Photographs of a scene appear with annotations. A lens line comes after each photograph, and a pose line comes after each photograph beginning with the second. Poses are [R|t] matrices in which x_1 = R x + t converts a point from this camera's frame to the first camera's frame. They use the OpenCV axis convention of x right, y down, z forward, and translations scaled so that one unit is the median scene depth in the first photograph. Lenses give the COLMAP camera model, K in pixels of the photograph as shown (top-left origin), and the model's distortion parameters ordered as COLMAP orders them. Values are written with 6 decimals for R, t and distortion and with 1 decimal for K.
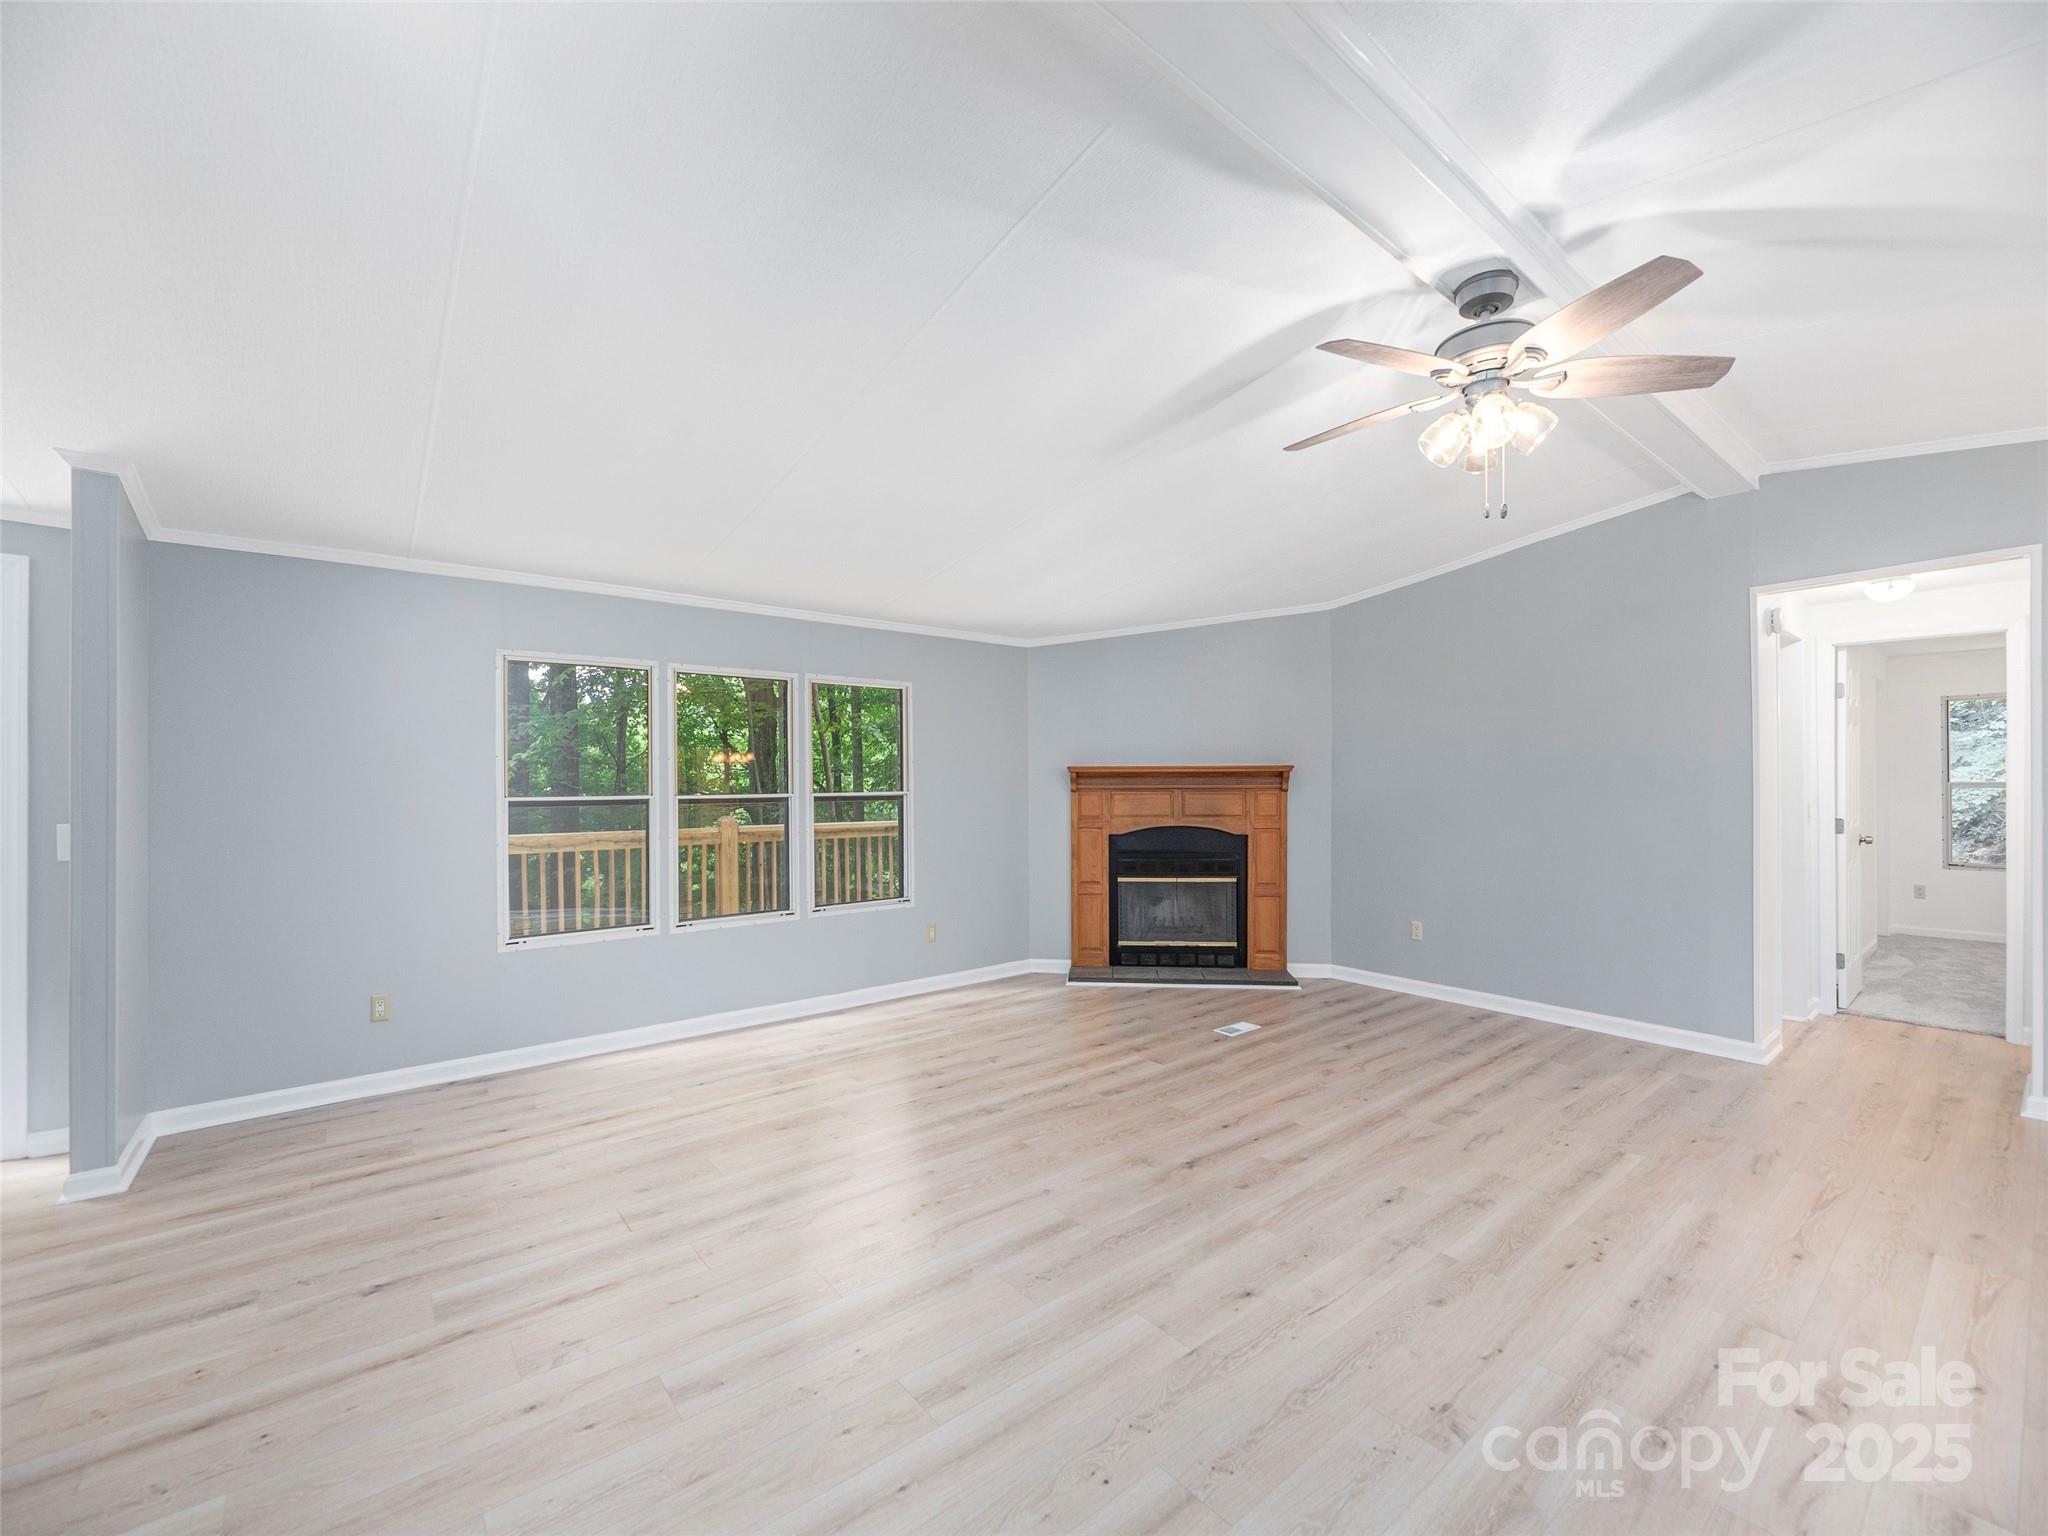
lens RADIAL K [[839.7, 0, 1022.6], [0, 839.7, 784.5], [0, 0, 1]] dist [-0.001926, -0.000258]
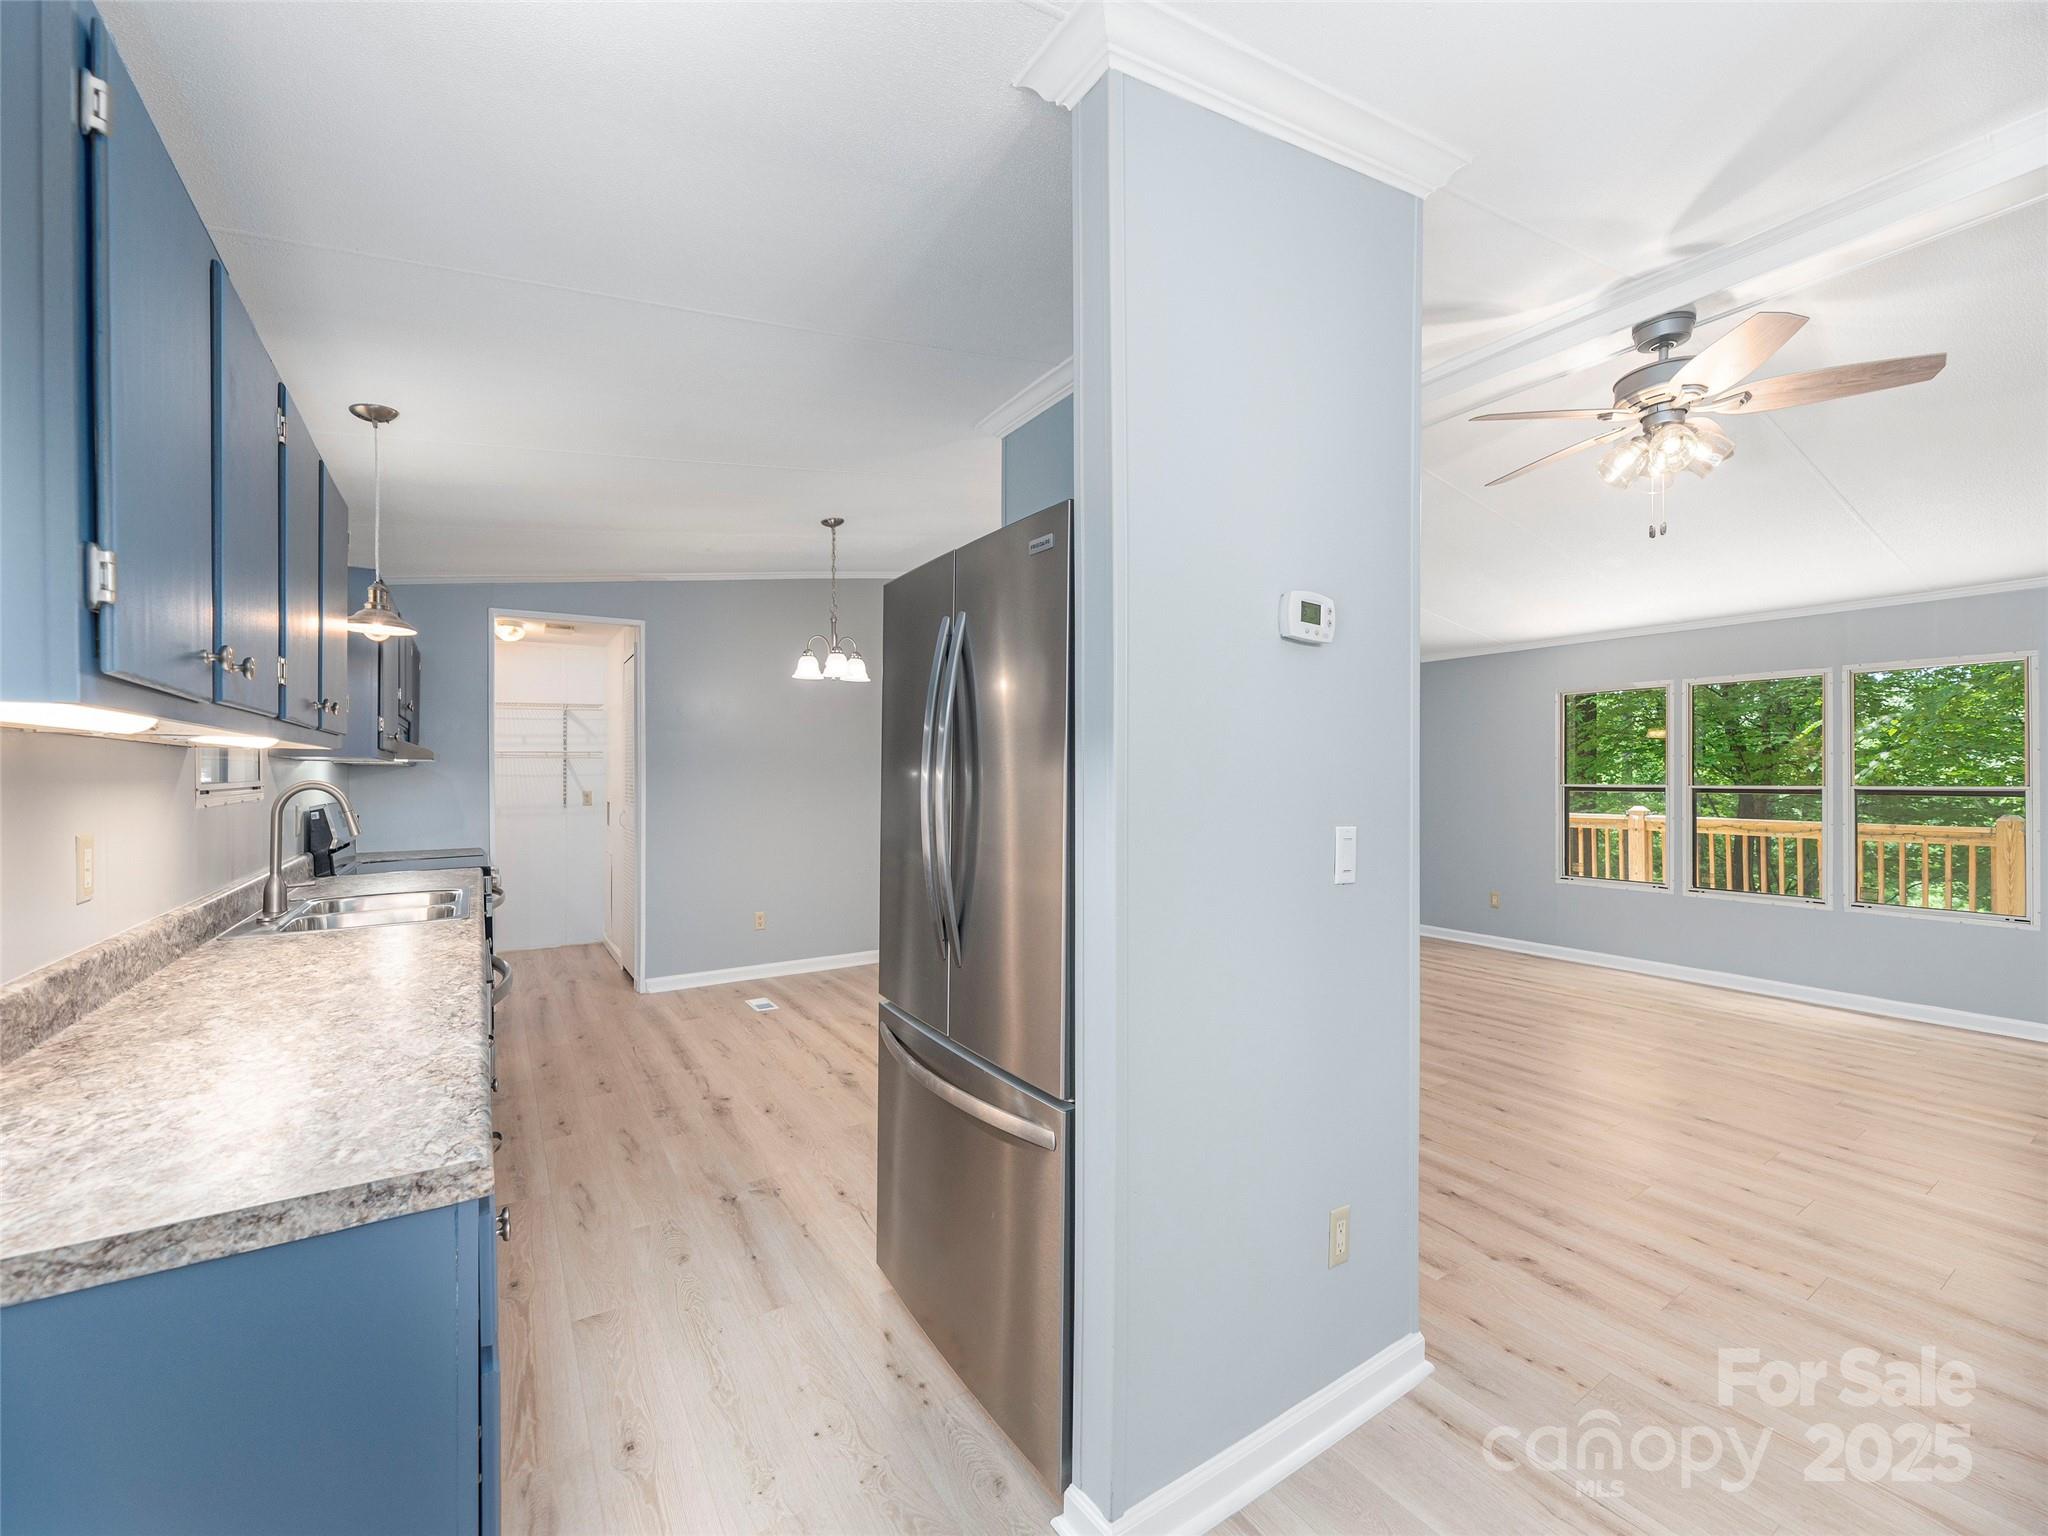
lens RADIAL K [[839.7, 0, 1022.6], [0, 839.7, 784.5], [0, 0, 1]] dist [-0.001926, -0.000258]
pose [[-0.102762, 0.010066, -0.994655, 1.041269], [-0.002858, 0.999942, 0.010415, 0.001745], [0.994702, 0.003913, -0.102727, 0.162879]]
